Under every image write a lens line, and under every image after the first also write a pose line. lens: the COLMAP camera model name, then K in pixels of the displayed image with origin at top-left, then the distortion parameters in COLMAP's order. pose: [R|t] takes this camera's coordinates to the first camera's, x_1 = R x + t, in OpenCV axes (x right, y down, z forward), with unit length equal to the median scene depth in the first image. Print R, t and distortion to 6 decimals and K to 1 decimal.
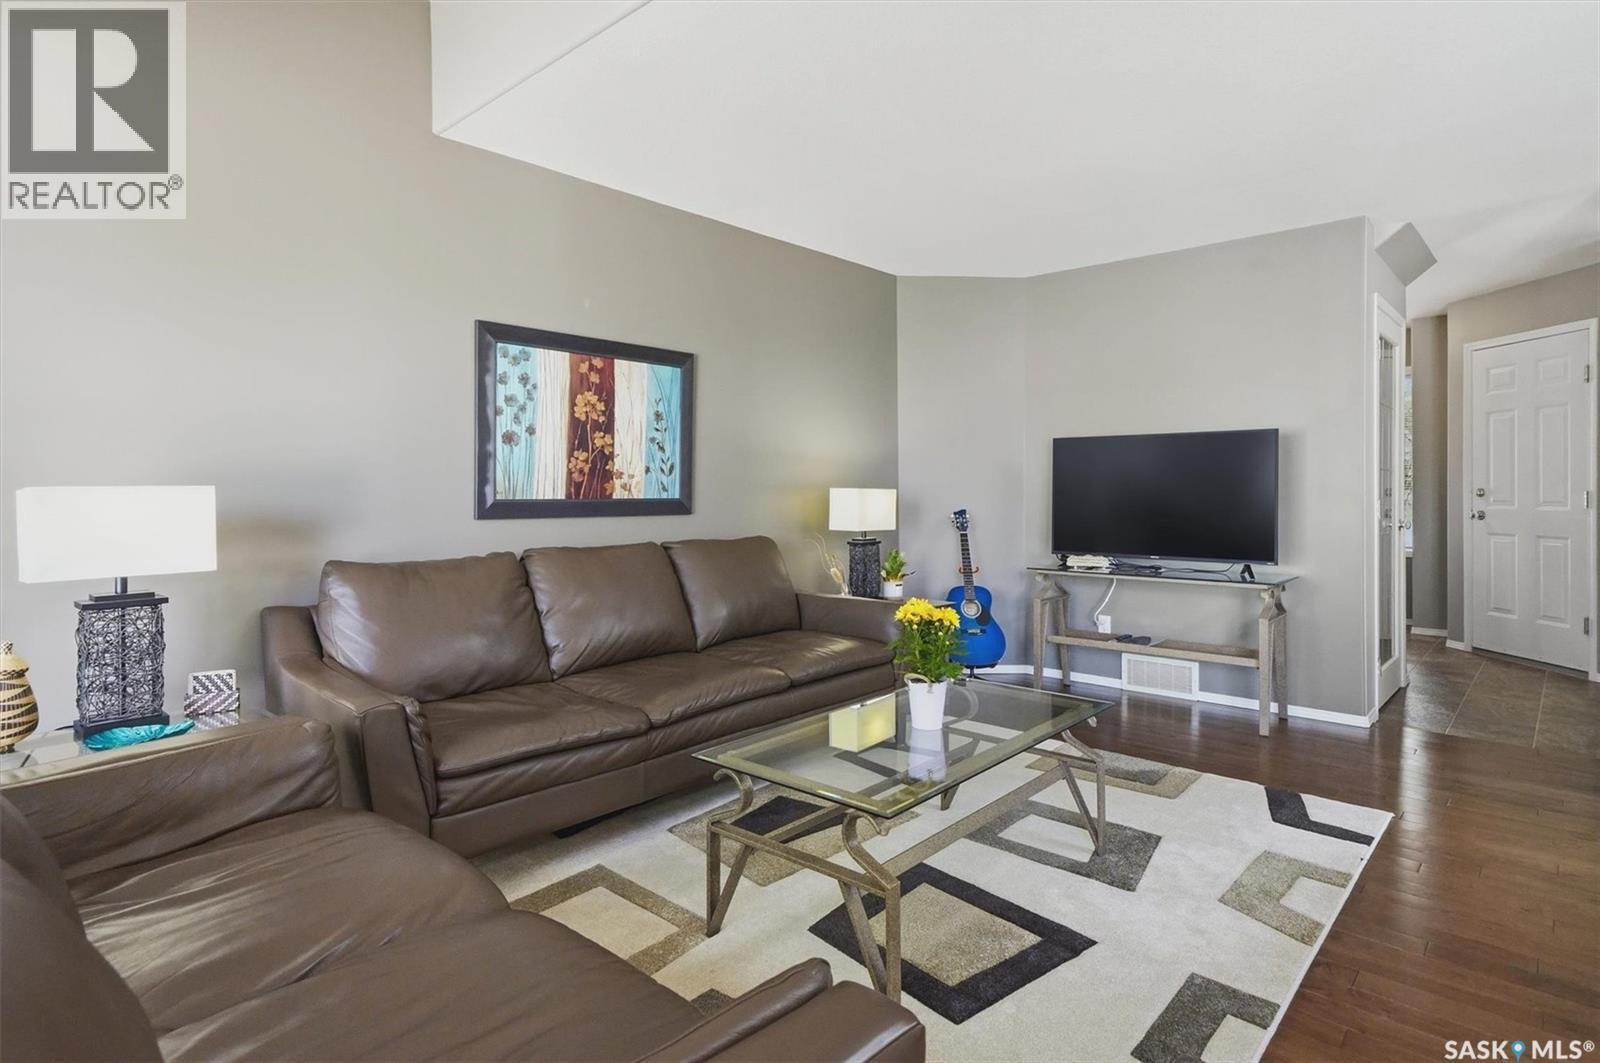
lens RADIAL K [[874.1, 0, 796.6], [0, 874.1, 488.4], [0, 0, 1]] dist [0.026951, 0.000035]
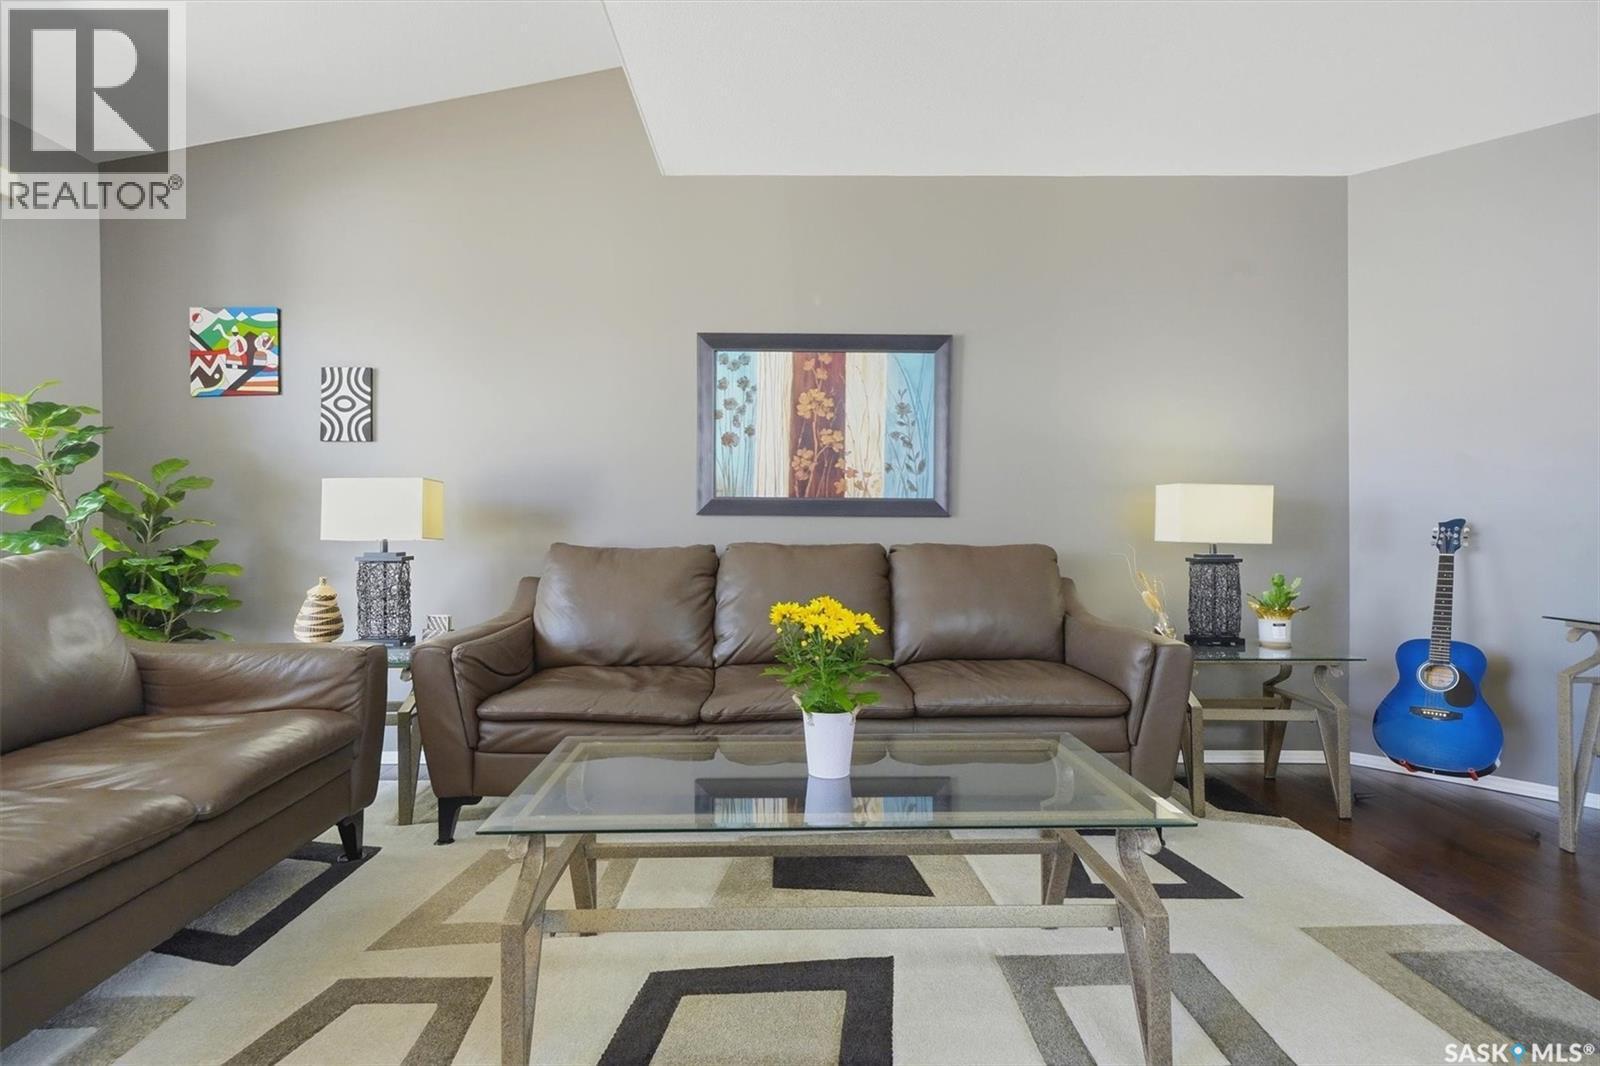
lens RADIAL K [[805.1, 0, 800.0], [0, 805.1, 533.0], [0, 0, 1]] dist [0.018293, -0.000392]
pose [[0.674290, 0.002277, -0.738463, 0.418722], [-0.005701, 0.999981, -0.002122, 0.053497], [0.738445, 0.005641, 0.674290, 0.373311]]
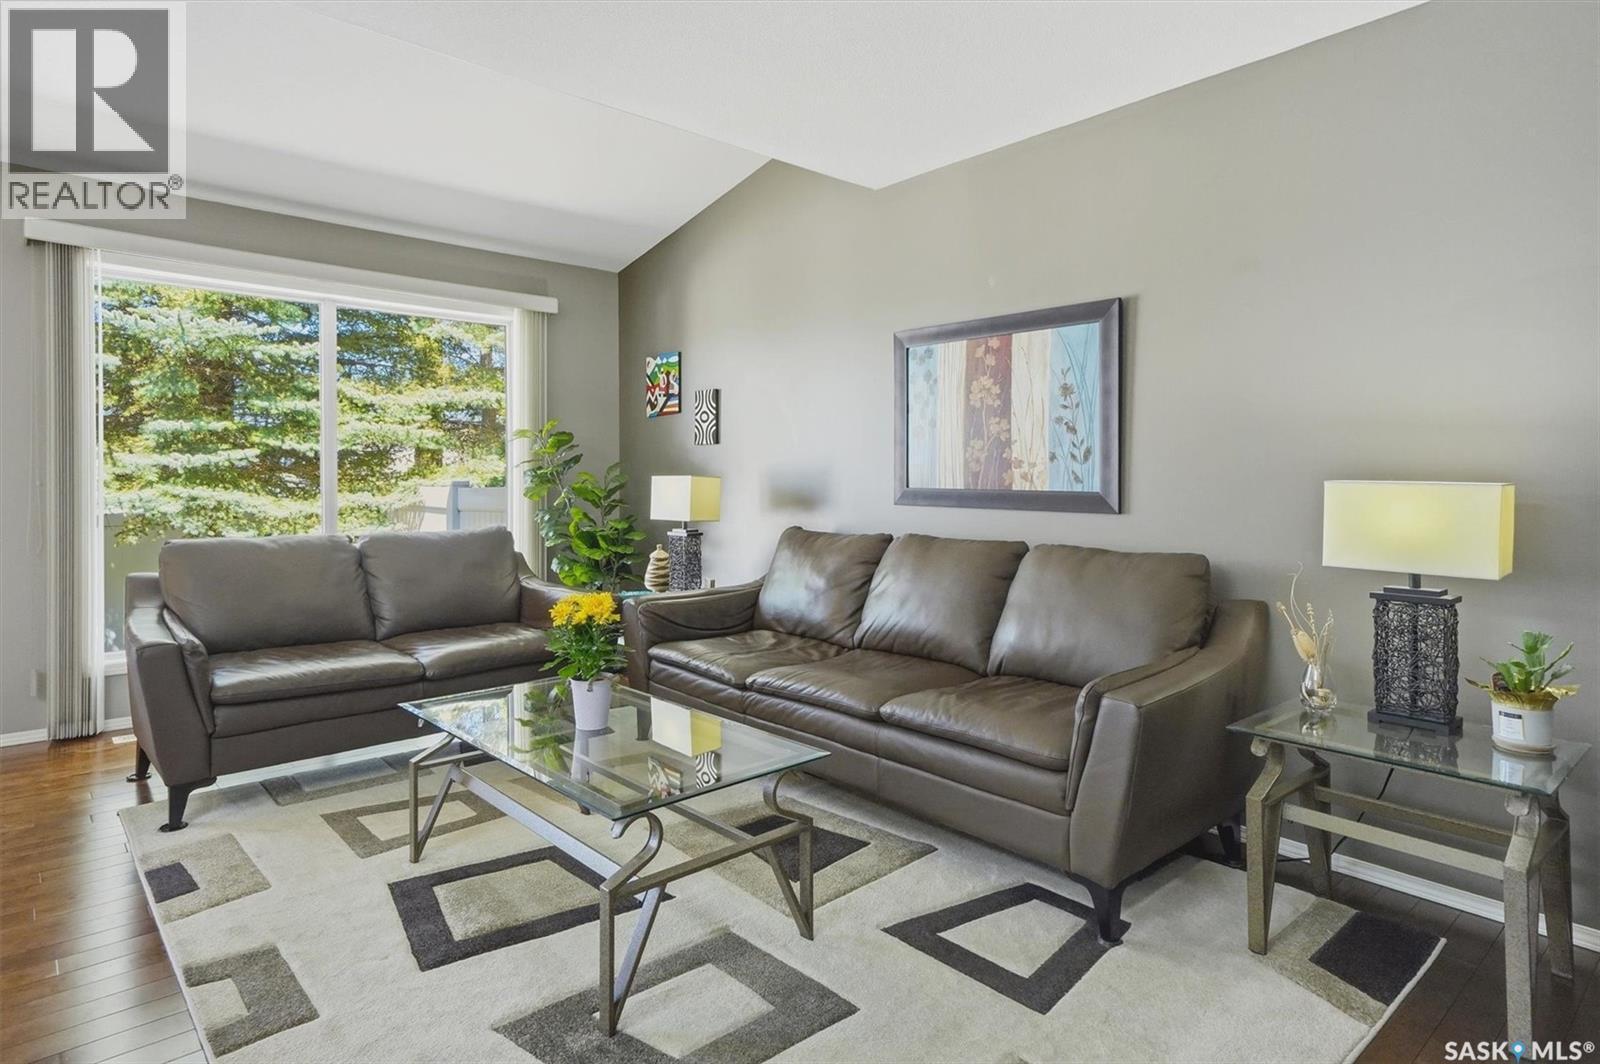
lens RADIAL K [[874.1, 0, 796.6], [0, 874.1, 488.9], [0, 0, 1]] dist [0.026951, 0.000035]
pose [[-0.109943, 0.016602, -0.993799, 0.719716], [-0.005146, 0.999838, 0.017273, -0.003948], [0.993925, 0.007013, -0.109840, 0.894934]]
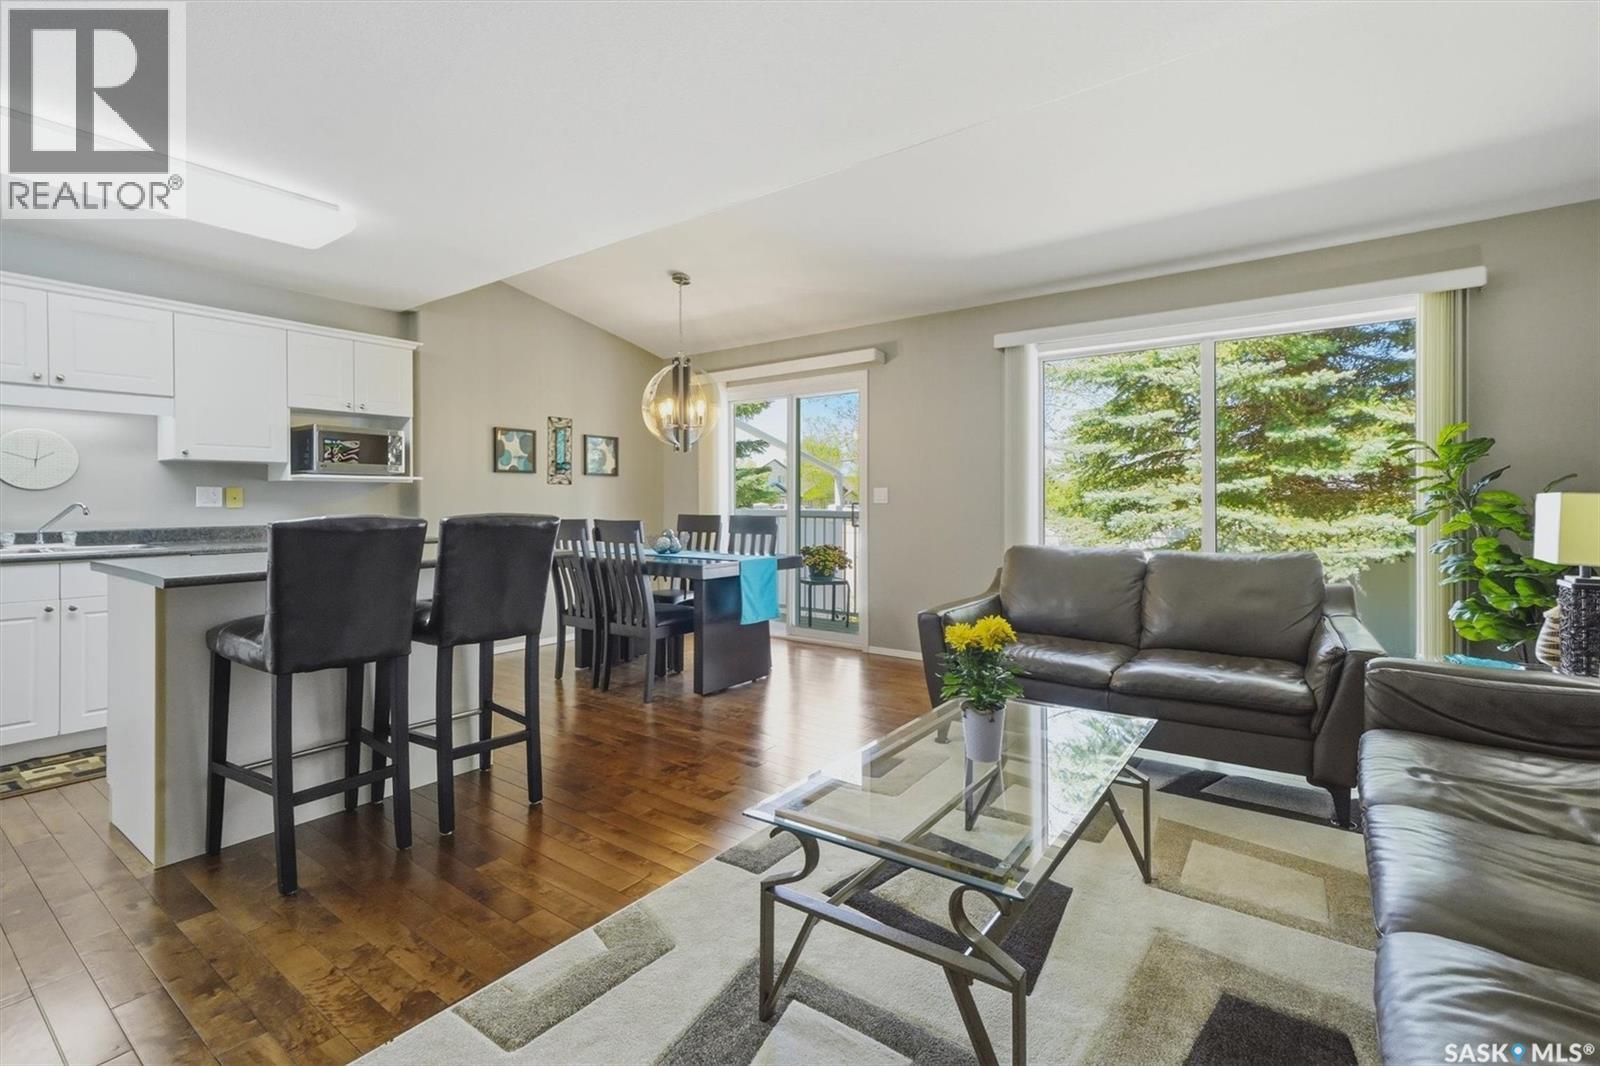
lens RADIAL K [[725.7, 0, 816.0], [0, 725.7, 502.7], [0, 0, 1]] dist [-0.001752, -0.000115]
pose [[-0.995205, 0.004550, -0.097705, 0.248065], [0.004193, 0.999984, 0.003867, 0.002944], [0.097721, 0.003439, -0.995208, 1.178846]]
